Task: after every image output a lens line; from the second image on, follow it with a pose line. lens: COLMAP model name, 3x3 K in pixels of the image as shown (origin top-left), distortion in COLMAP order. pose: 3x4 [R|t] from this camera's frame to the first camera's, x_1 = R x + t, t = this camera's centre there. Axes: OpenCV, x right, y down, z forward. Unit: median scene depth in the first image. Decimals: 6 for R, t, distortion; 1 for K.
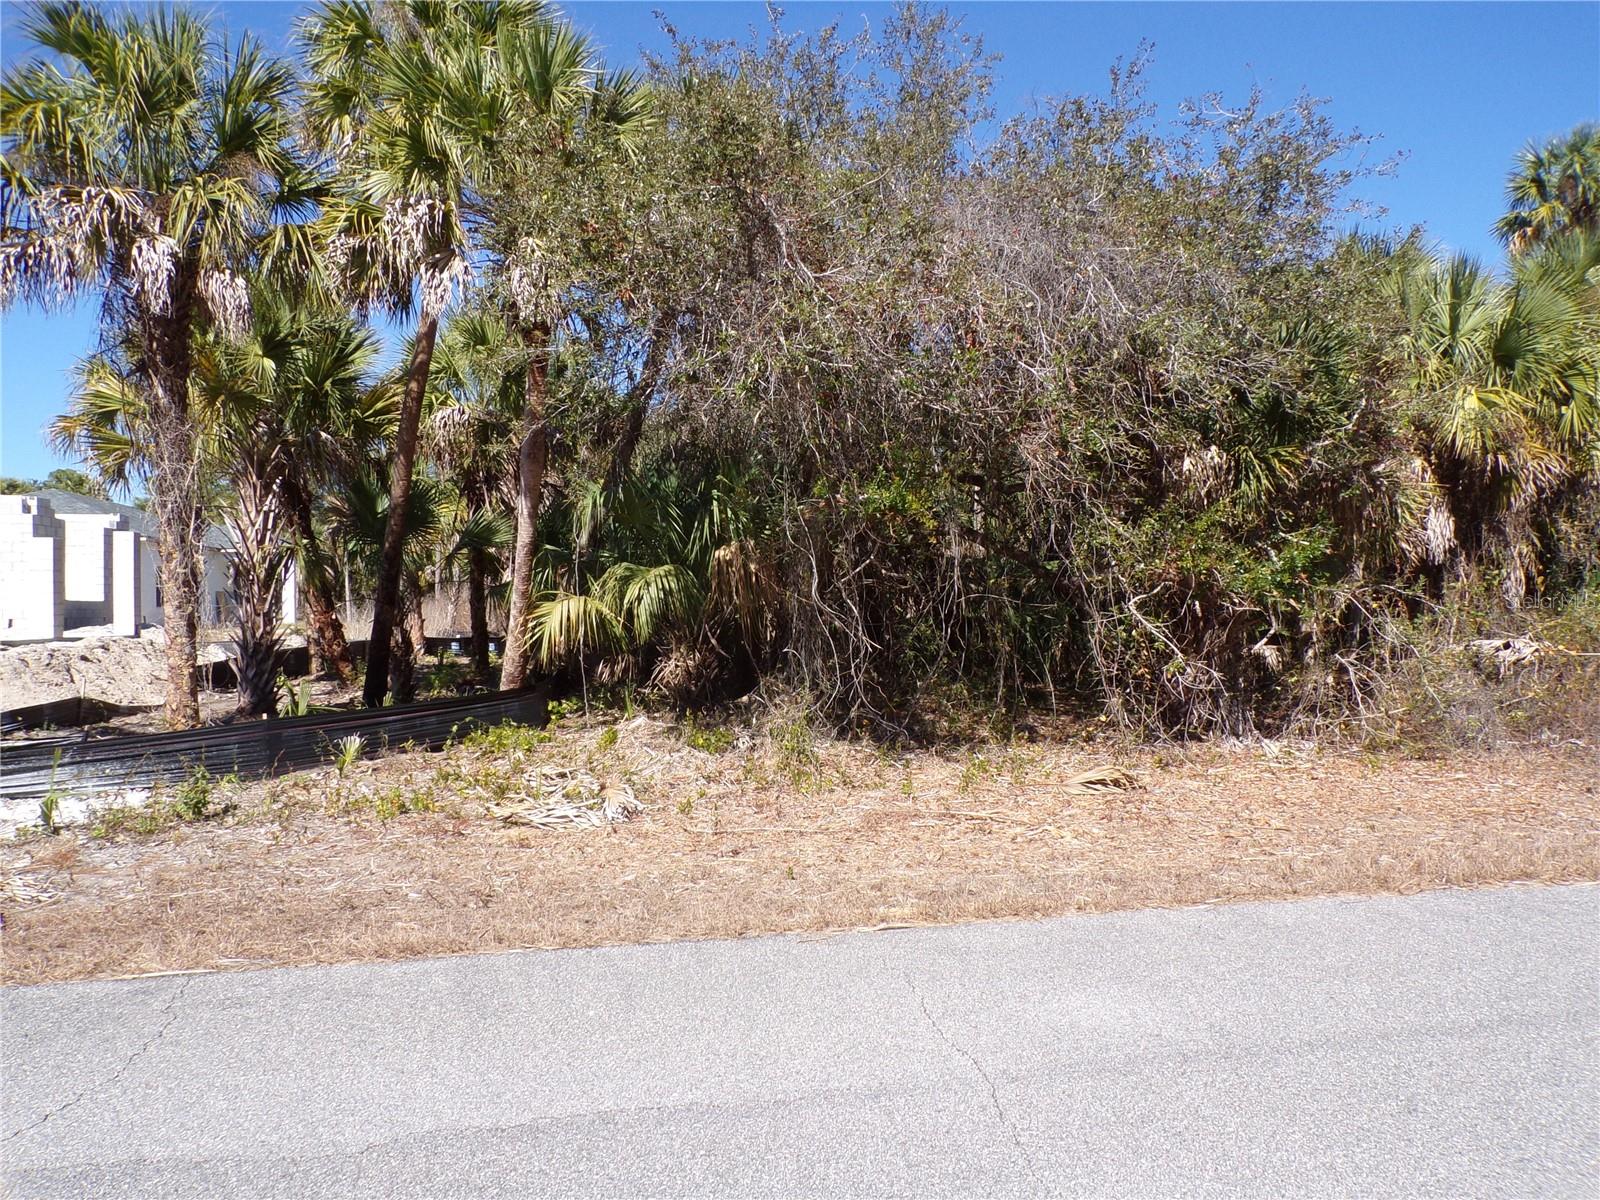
lens RADIAL K [[1083.3, 0, 800.0], [0, 1083.3, 600.0], [0, 0, 1]] dist [-0.025852, 0.029729]
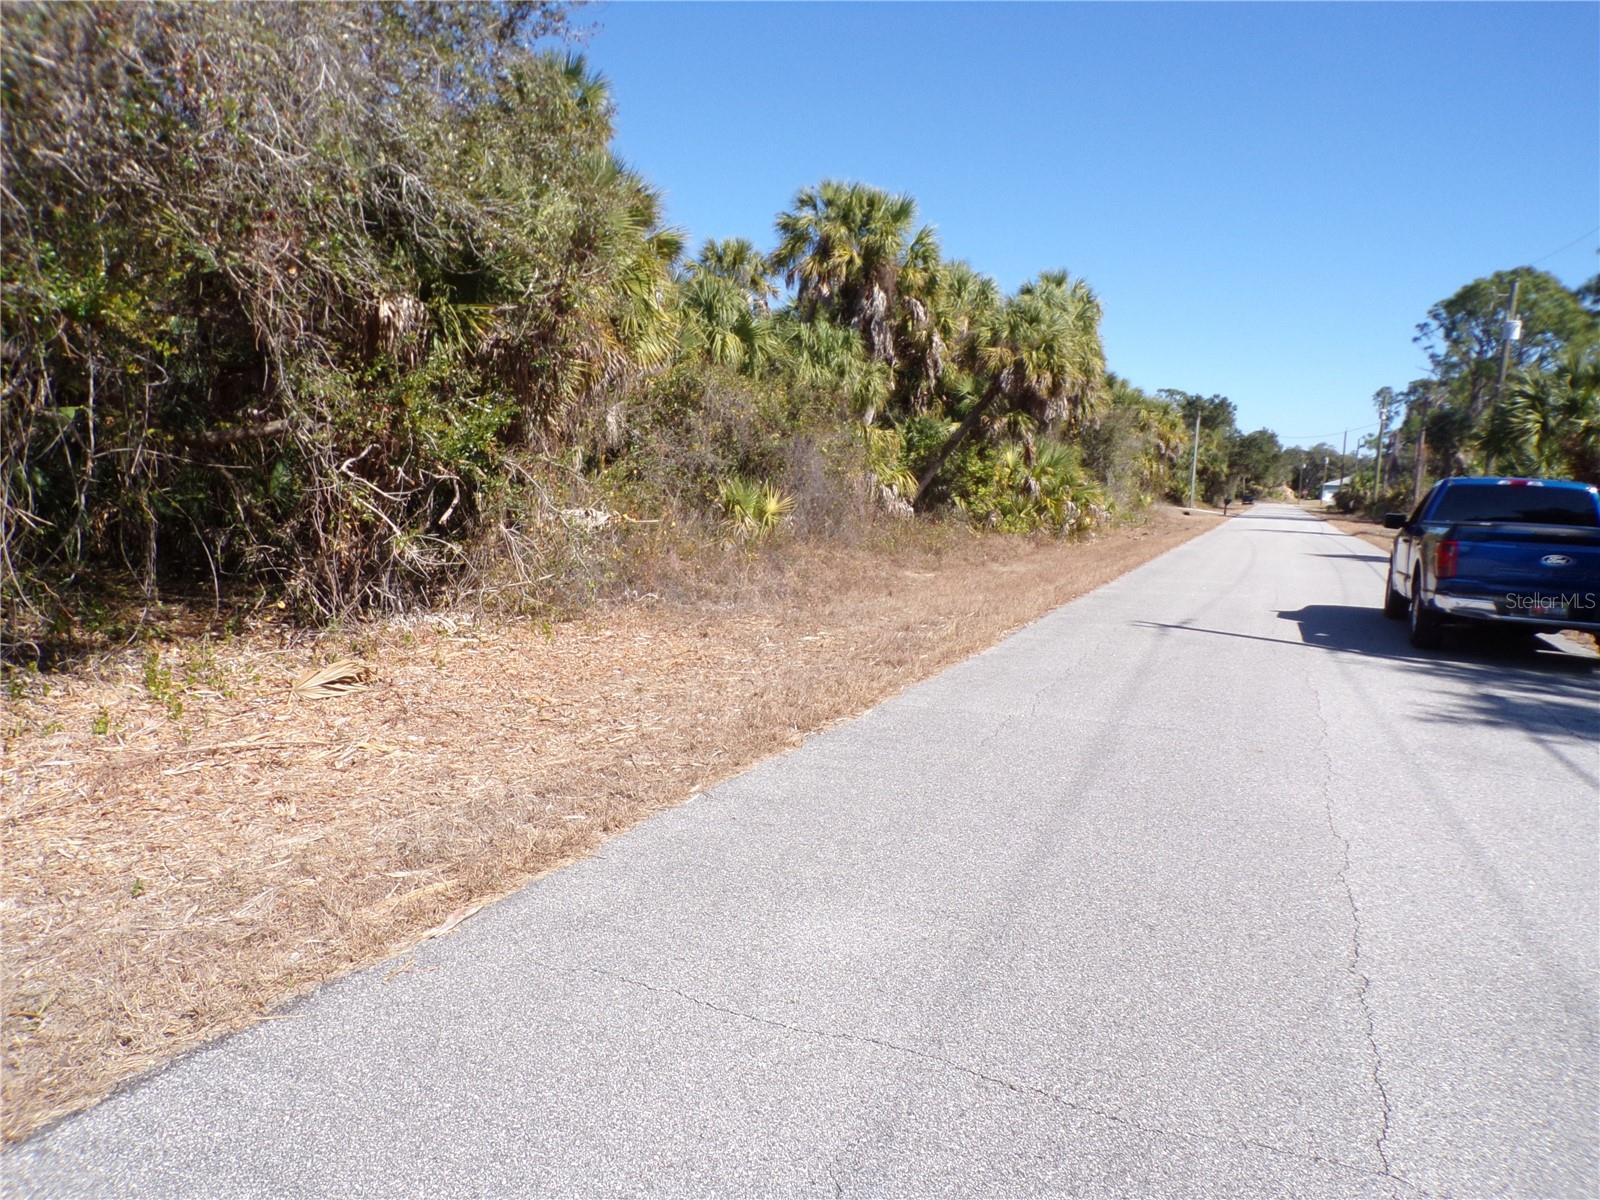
lens RADIAL K [[1083.3, 0, 800.0], [0, 1083.3, 600.0], [0, 0, 1]] dist [-0.025852, 0.029729]
pose [[0.583324, -0.071100, 0.809122, -0.191442], [-0.029254, 0.993676, 0.108408, 0.004007], [-0.811713, -0.086907, 0.577555, 0.228472]]
